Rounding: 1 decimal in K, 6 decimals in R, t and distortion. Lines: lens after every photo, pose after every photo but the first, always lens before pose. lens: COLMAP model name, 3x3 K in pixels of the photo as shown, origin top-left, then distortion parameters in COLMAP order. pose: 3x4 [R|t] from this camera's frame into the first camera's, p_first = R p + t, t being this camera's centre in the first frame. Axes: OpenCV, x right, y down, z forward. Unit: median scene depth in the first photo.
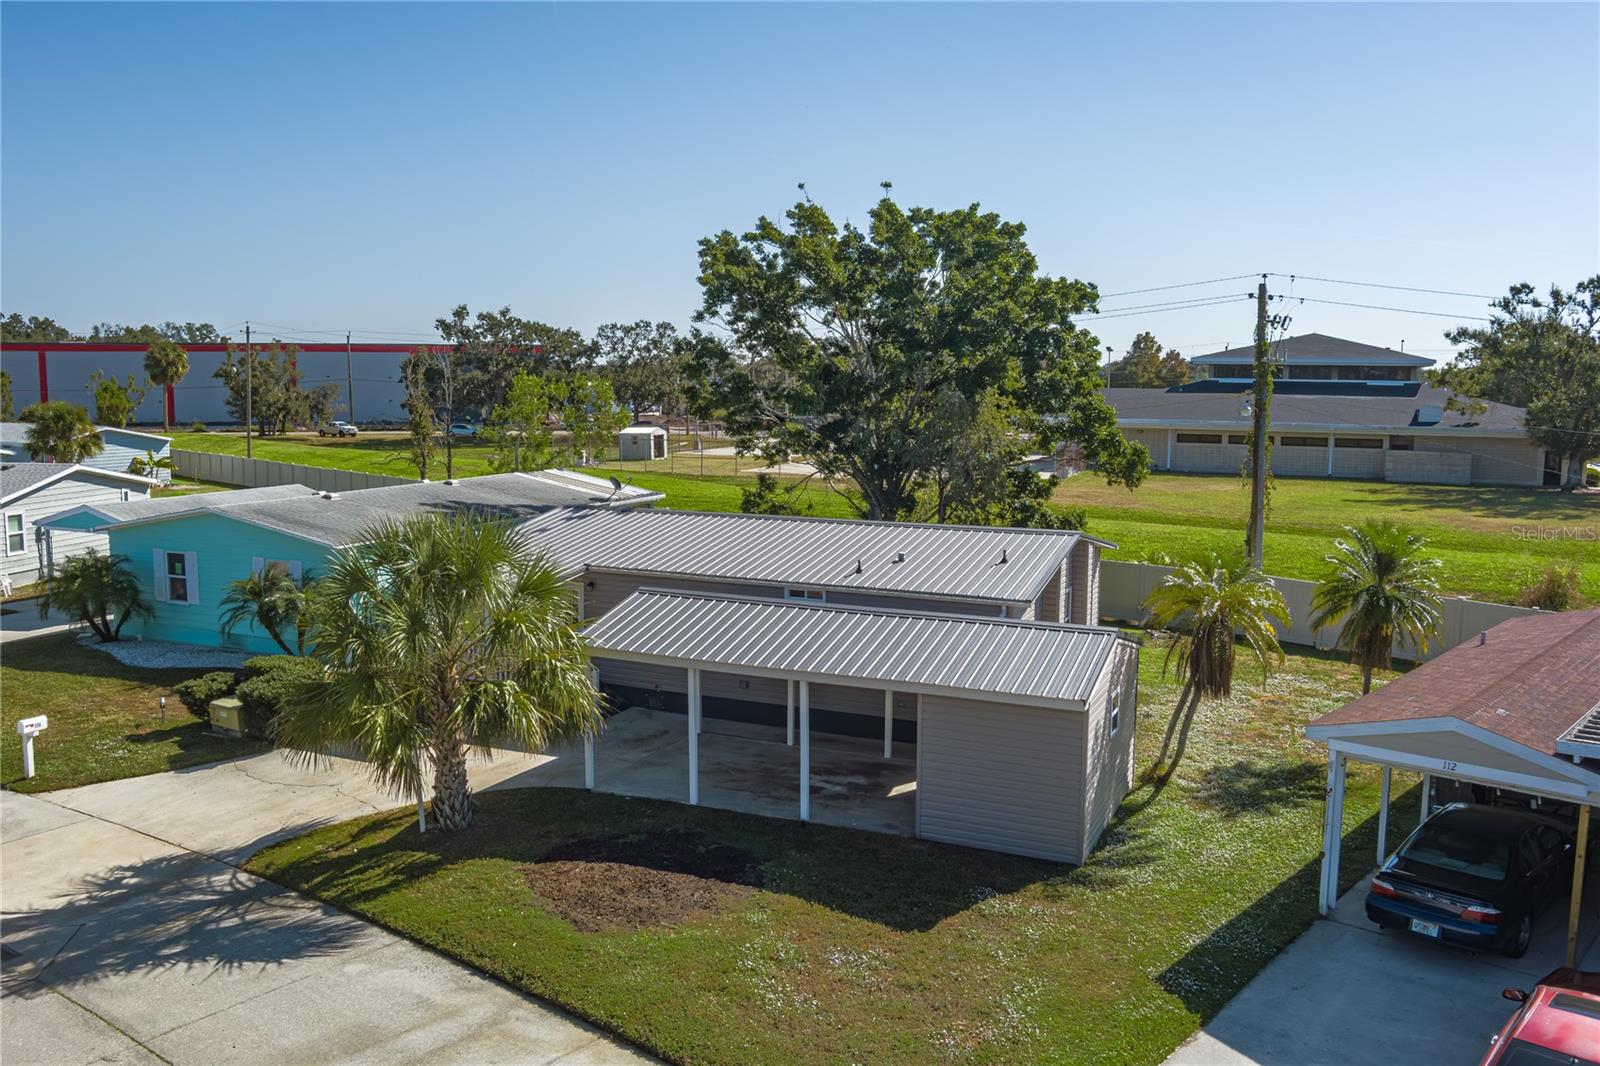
lens RADIAL K [[1296.2, 0, 805.4], [0, 1296.2, 538.4], [0, 0, 1]] dist [-0.069693, 0.008694]
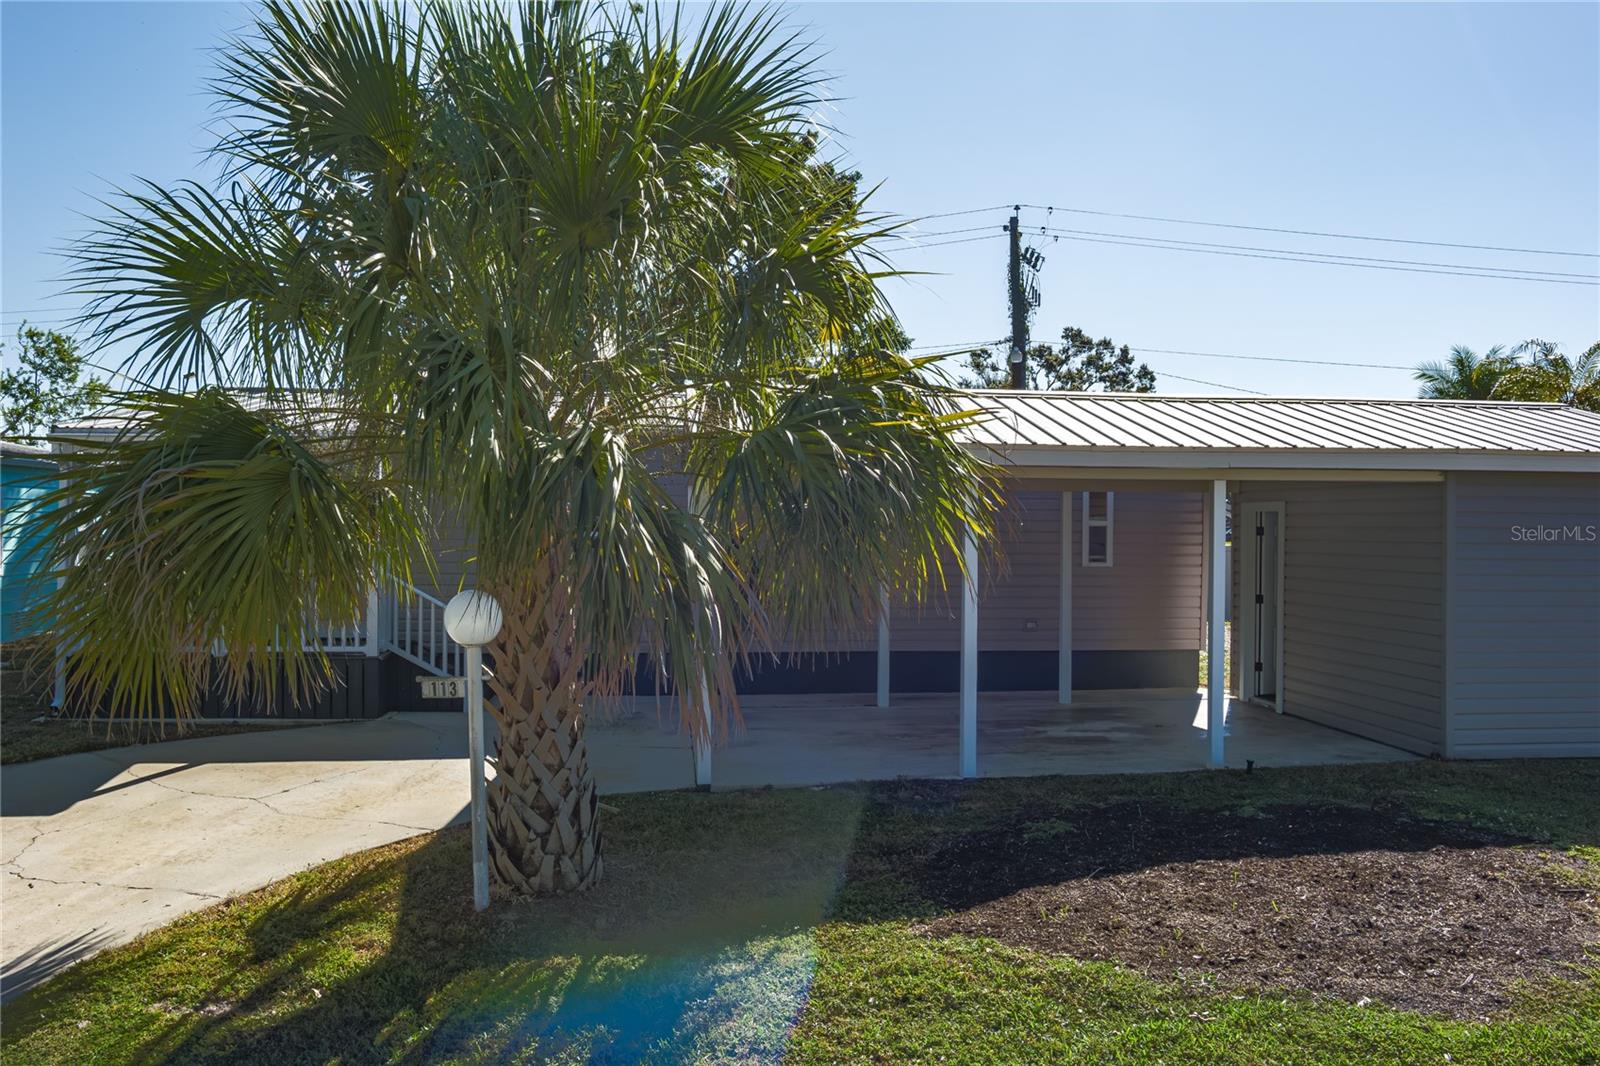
lens RADIAL K [[1296.2, 0, 805.4], [0, 1296.2, 538.4], [0, 0, 1]] dist [-0.069693, 0.008694]
pose [[0.861257, -0.007964, 0.508107, -0.360200], [0.063816, 0.993657, -0.092596, 0.153431], [-0.504147, 0.112174, 0.856302, 0.598323]]
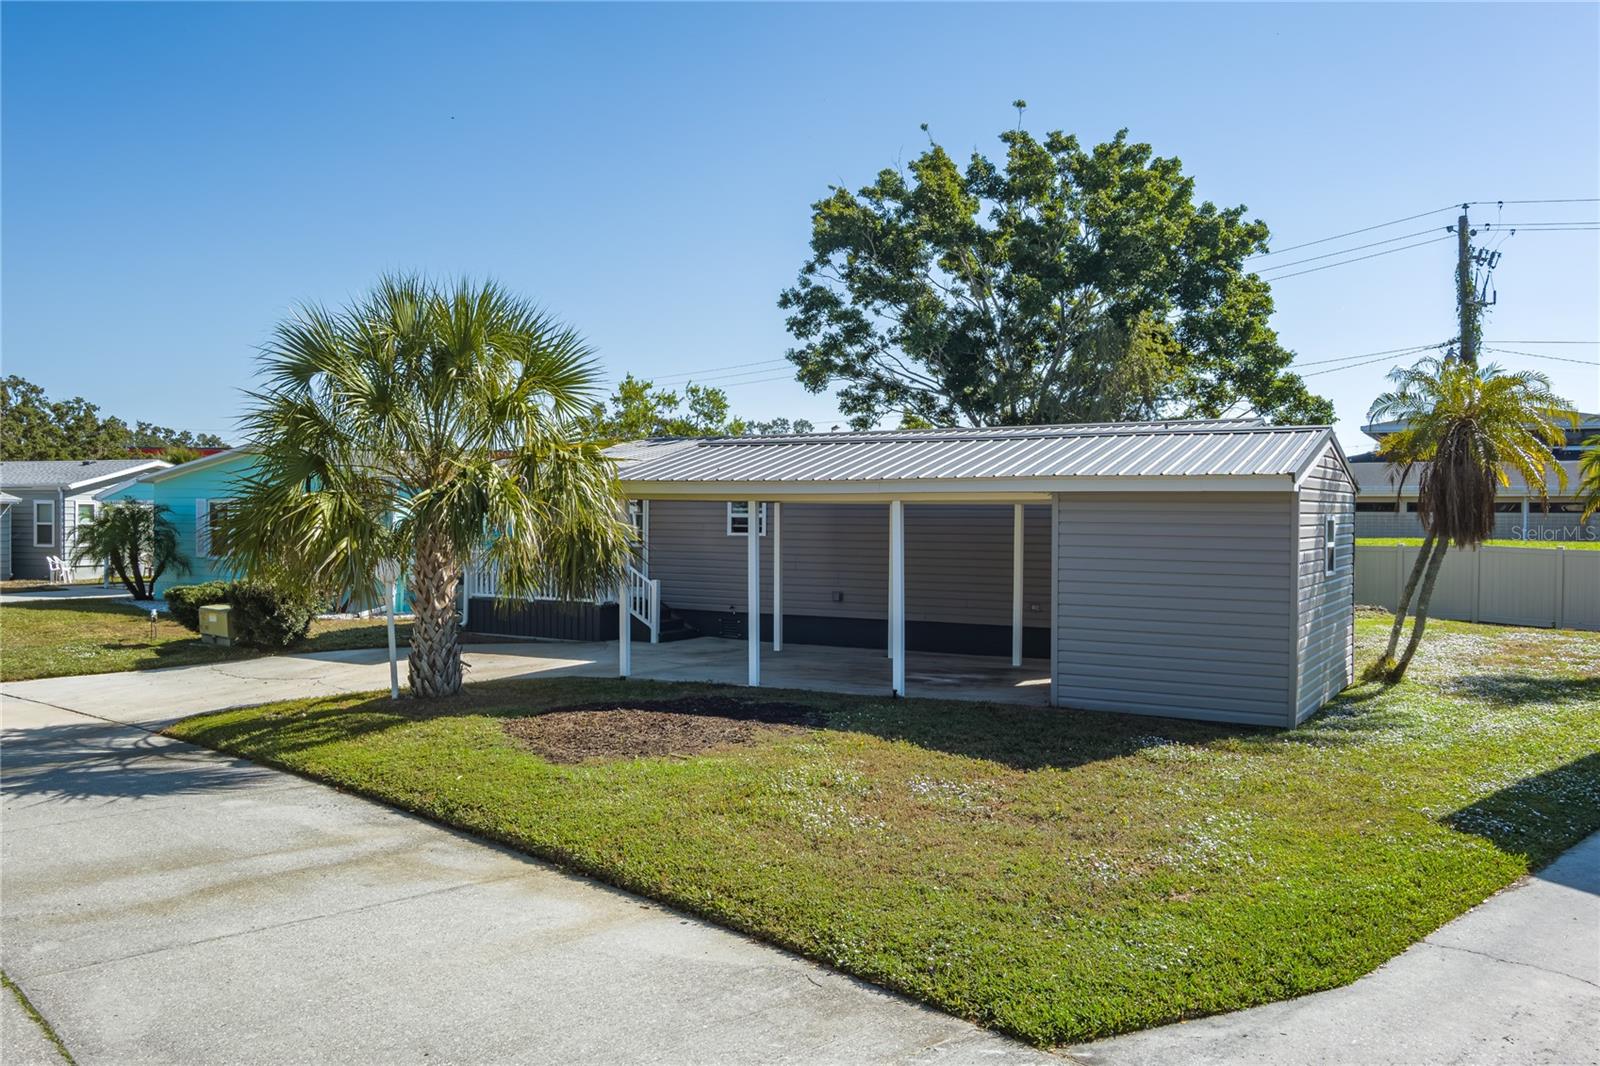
lens RADIAL K [[1296.2, 0, 805.4], [0, 1296.2, 538.4], [0, 0, 1]] dist [-0.069693, 0.008694]
pose [[0.993683, 0.001146, -0.112221, 0.026961], [-0.013501, 0.993907, -0.109396, 0.194742], [0.111412, 0.110220, 0.987643, 0.239676]]
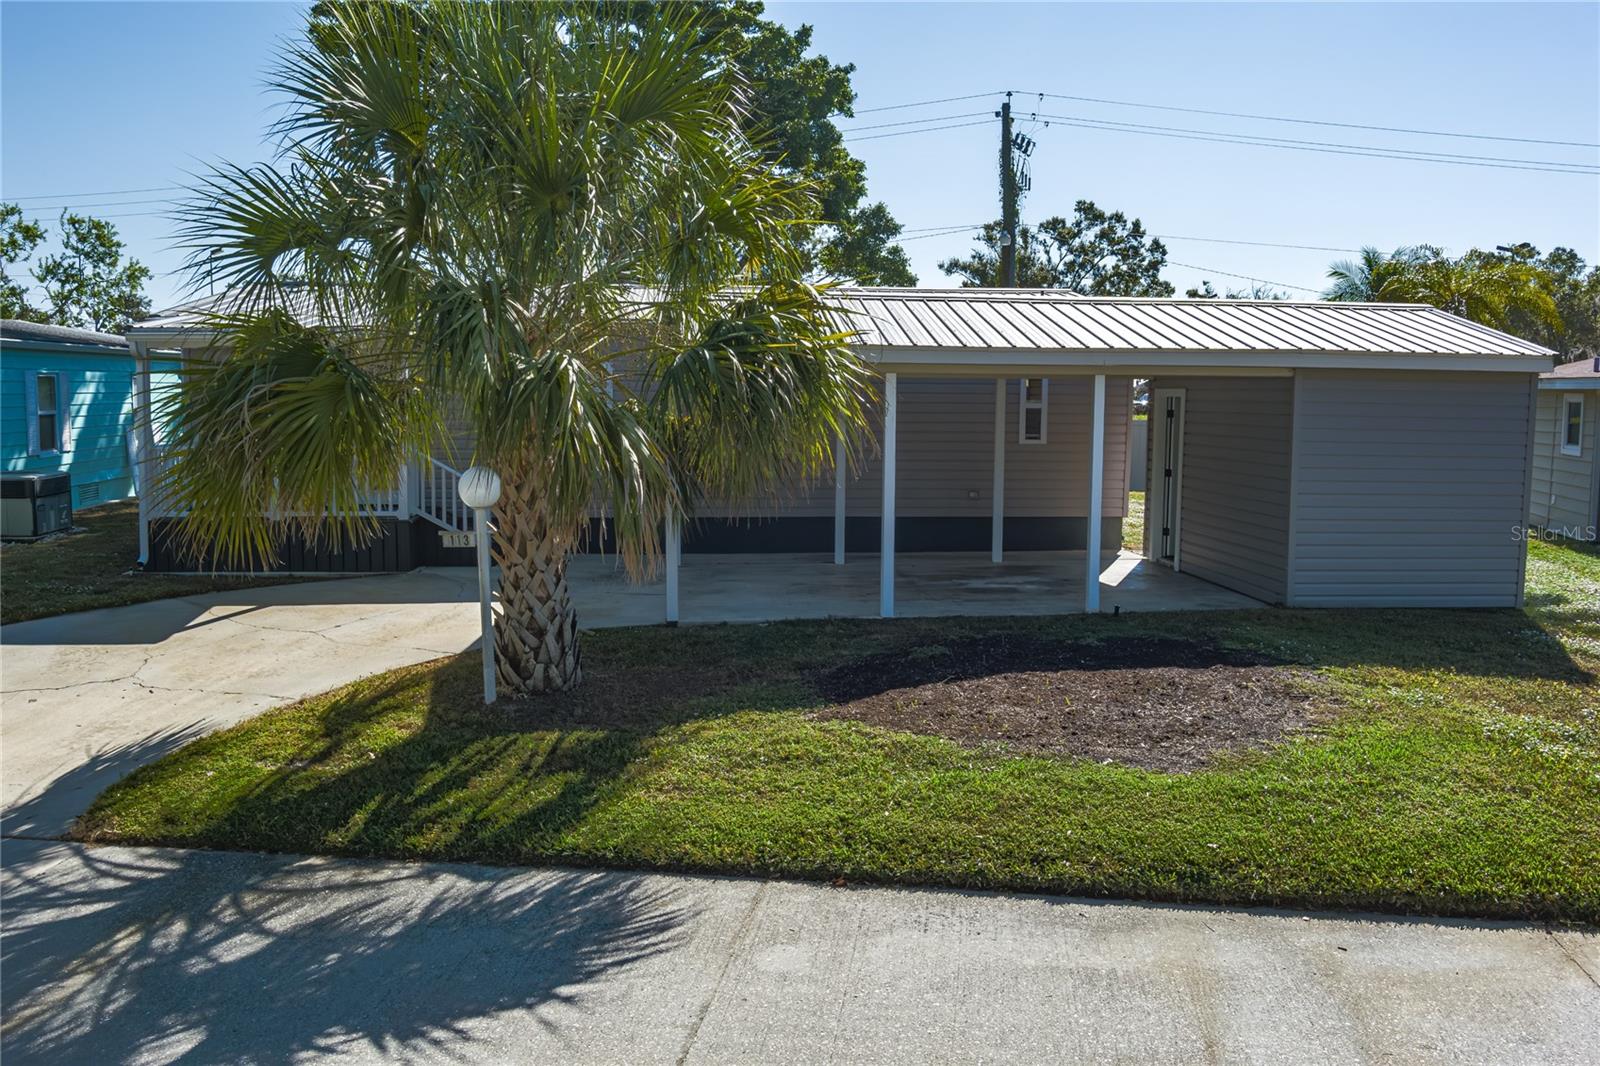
lens RADIAL K [[1296.2, 0, 805.4], [0, 1296.2, 538.4], [0, 0, 1]] dist [-0.069693, 0.008694]
pose [[0.871035, -0.055904, 0.488030, -0.383422], [0.060500, 0.998148, 0.006358, 0.158635], [-0.487481, 0.023988, 0.872804, 0.495371]]
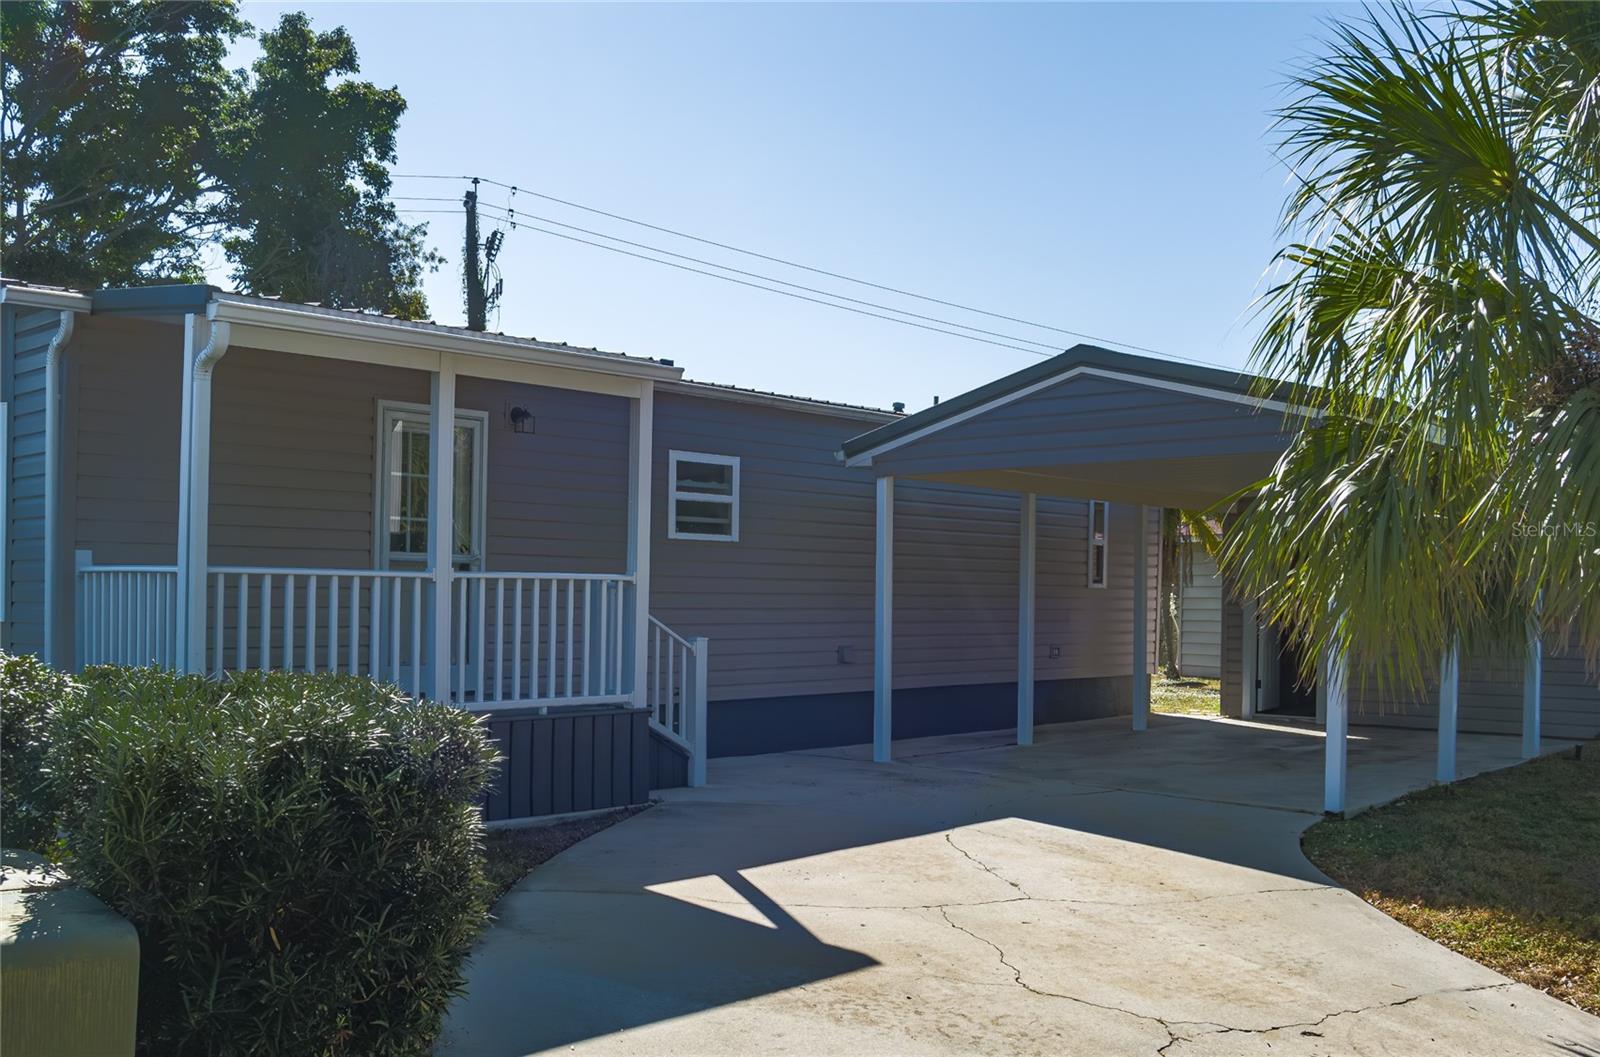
lens RADIAL K [[1519.7, 0, 800.0], [0, 1519.7, 528.5], [0, 0, 1]] dist [0.003167, 0.001048]
pose [[0.328390, 0.036517, 0.943836, -0.649008], [0.112610, 0.990612, -0.077508, 0.127733], [-0.937805, 0.131738, 0.321195, 0.994380]]
